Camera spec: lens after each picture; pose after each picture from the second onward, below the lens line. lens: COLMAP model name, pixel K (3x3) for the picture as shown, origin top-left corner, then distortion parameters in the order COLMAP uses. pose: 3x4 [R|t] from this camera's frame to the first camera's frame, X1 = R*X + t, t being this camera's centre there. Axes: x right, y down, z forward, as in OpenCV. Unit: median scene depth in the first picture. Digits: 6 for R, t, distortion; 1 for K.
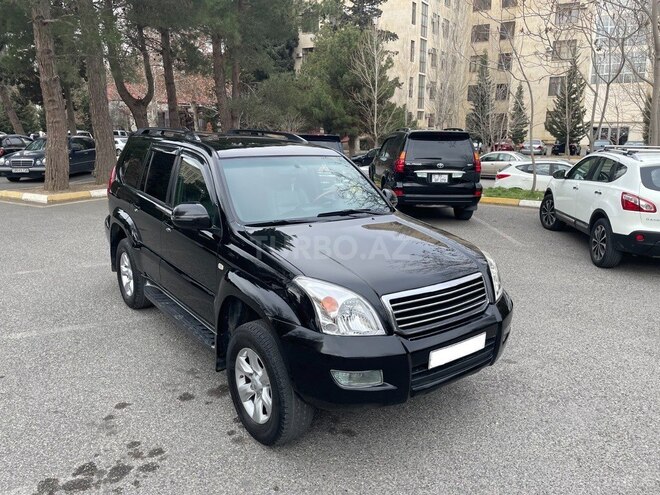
lens RADIAL K [[500.5, 0, 331.8], [0, 500.5, 243.9], [0, 0, 1]] dist [0.093398, -0.122196]
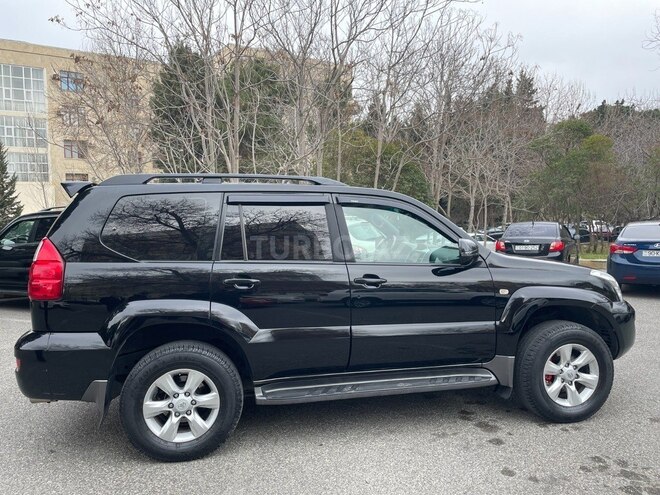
lens RADIAL K [[500.5, 0, 331.8], [0, 500.5, 243.9], [0, 0, 1]] dist [0.093398, -0.122196]
pose [[0.420999, -0.059729, 0.905092, -0.959965], [0.234157, 0.971165, -0.044827, -0.065502], [-0.876316, 0.230806, 0.422845, 0.599340]]
